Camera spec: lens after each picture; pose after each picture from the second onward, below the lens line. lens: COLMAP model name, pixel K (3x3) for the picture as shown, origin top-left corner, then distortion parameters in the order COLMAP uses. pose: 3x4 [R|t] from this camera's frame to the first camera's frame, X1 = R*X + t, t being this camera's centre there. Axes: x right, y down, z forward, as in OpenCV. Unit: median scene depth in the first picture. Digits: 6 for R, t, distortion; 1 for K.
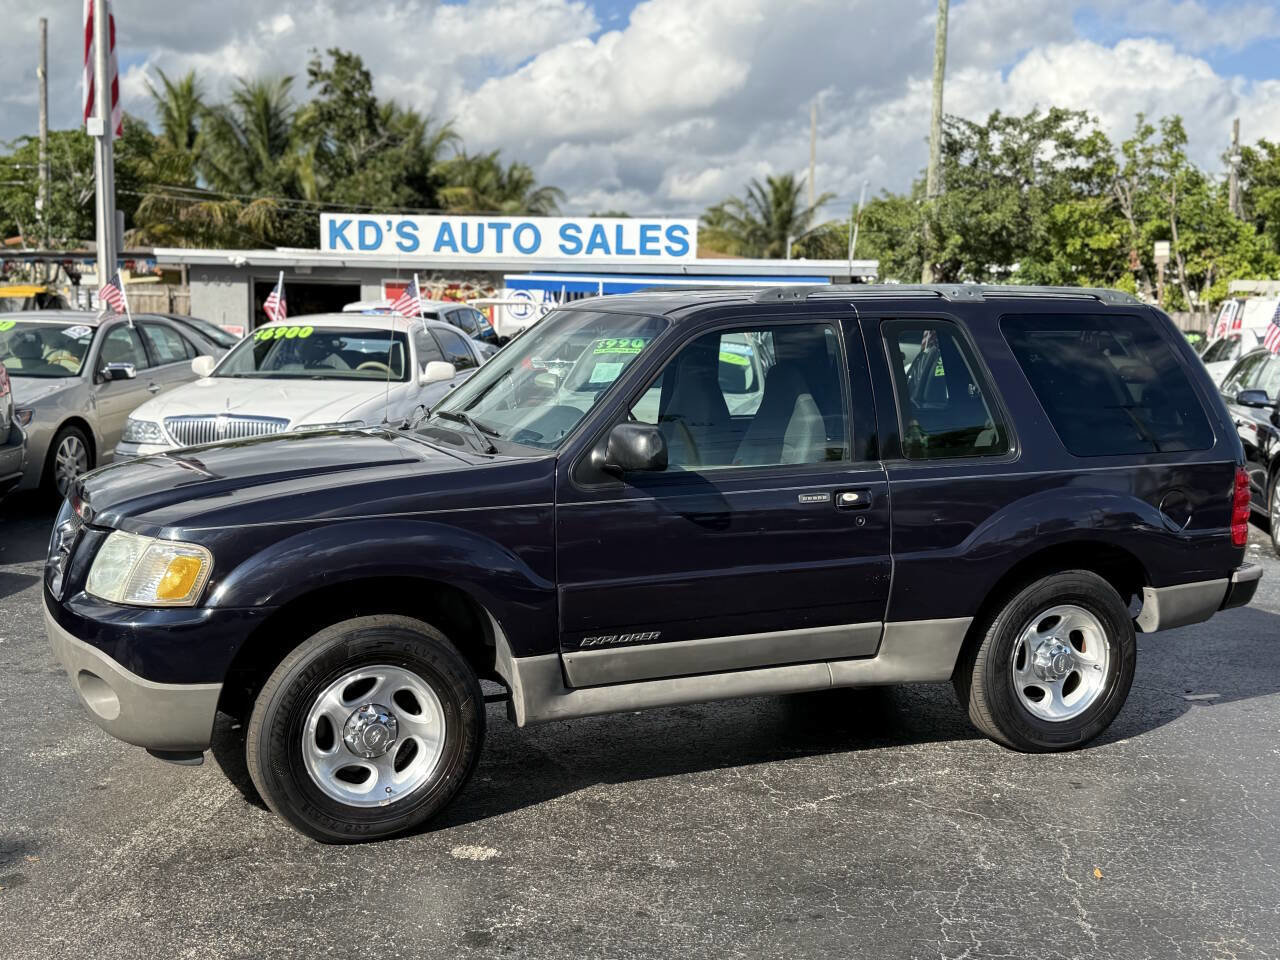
lens RADIAL K [[1525.7, 0, 640.0], [0, 1525.7, 480.0], [0, 0, 1]] dist [0.199431, -0.448978]
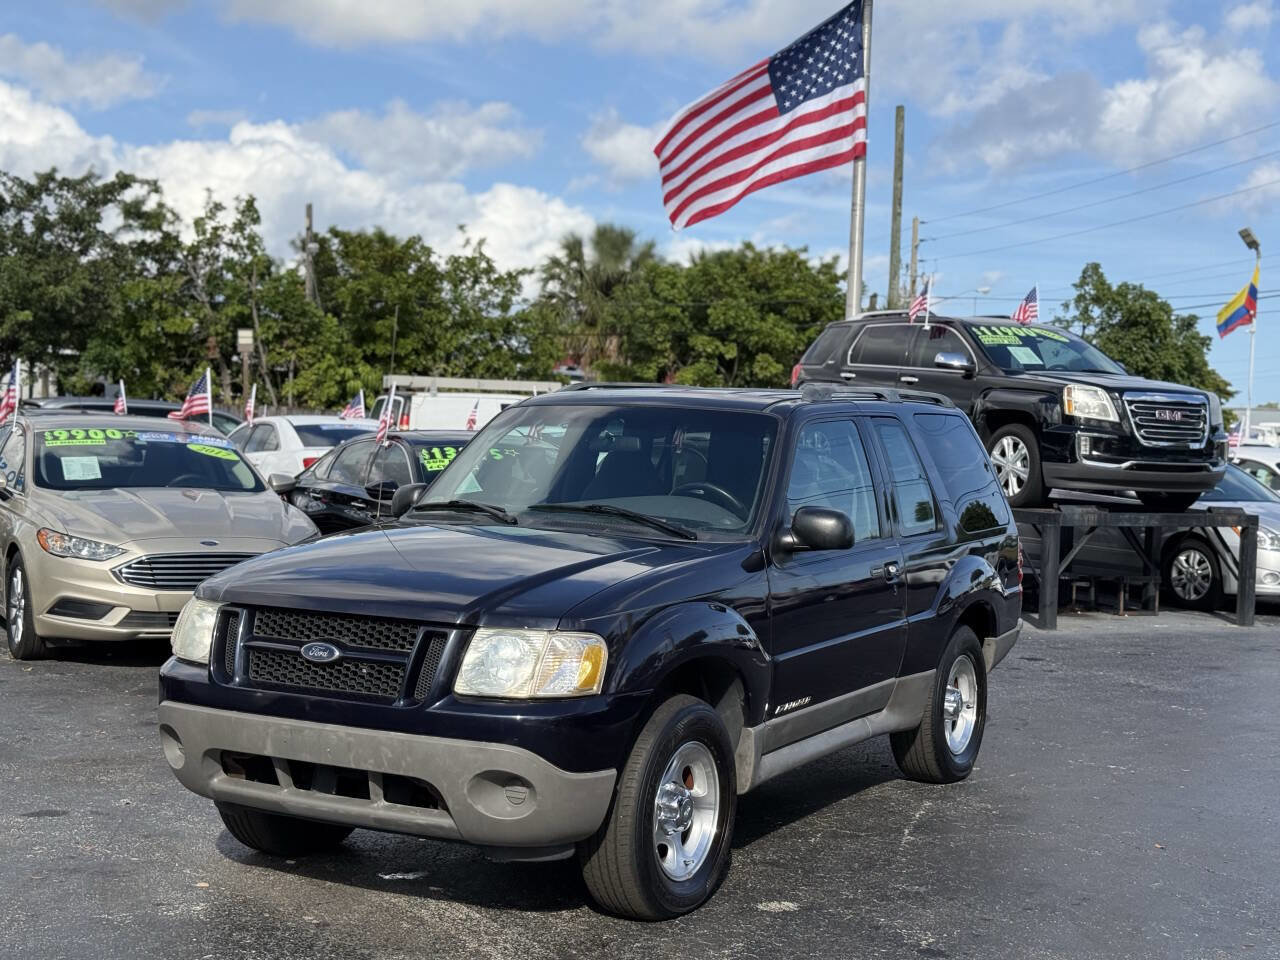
lens RADIAL K [[1808.4, 0, 637.8], [0, 1808.4, 482.1], [0, 0, 1]] dist [0.175294, -0.129226]
pose [[0.799656, -0.014540, 0.600282, -0.750470], [0.052825, 0.997534, -0.046209, -0.001562], [-0.598130, 0.068661, 0.798452, 0.010753]]
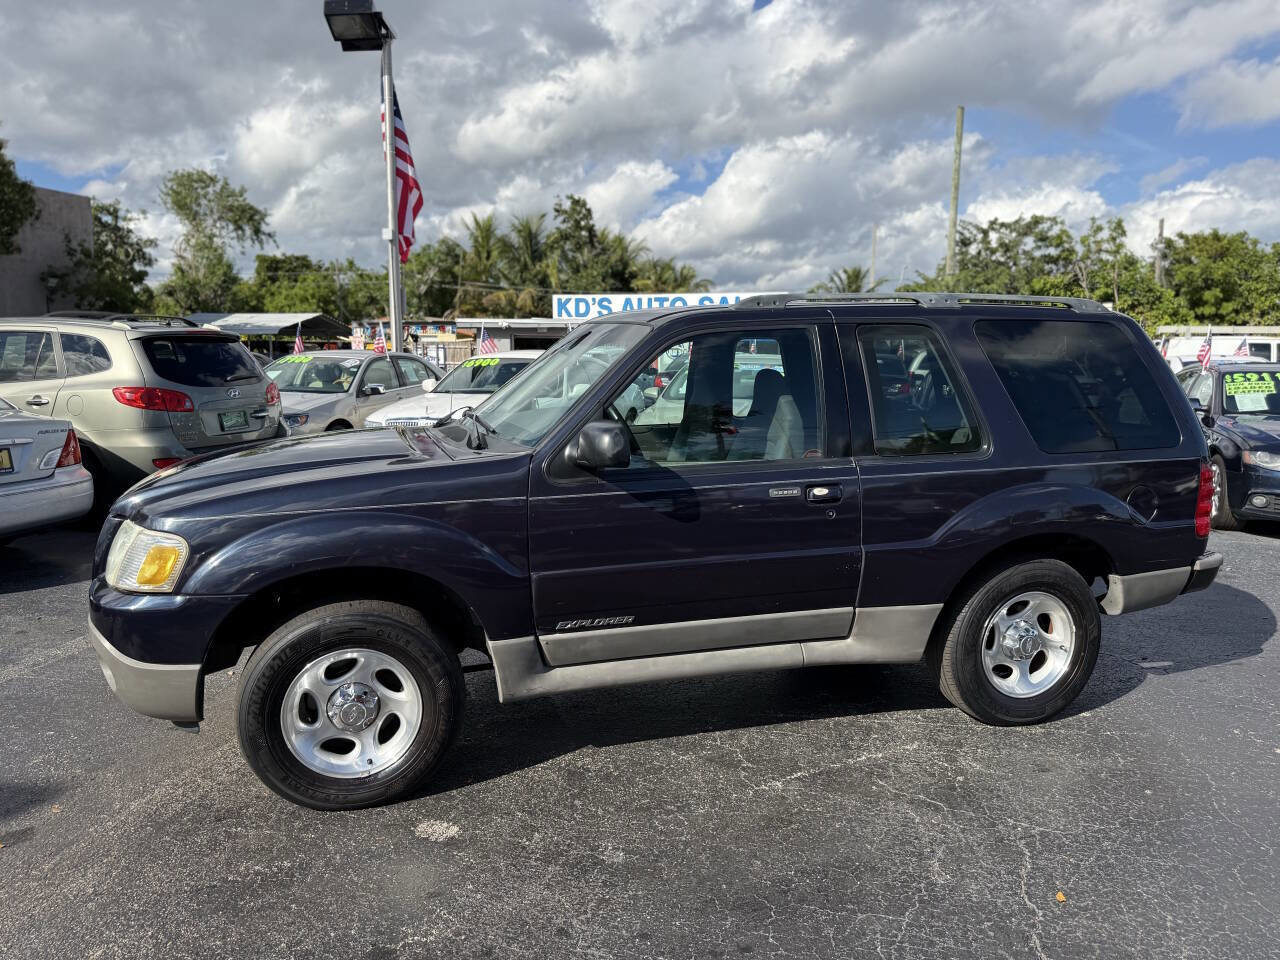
lens RADIAL K [[911.7, 0, 634.1], [0, 911.7, 484.0], [0, 0, 1]] dist [0.051133, -0.073508]
pose [[0.989407, 0.010143, -0.144812, 0.089378], [-0.006056, 0.999572, 0.028638, -0.010143], [0.145041, -0.027458, 0.989045, 0.320958]]
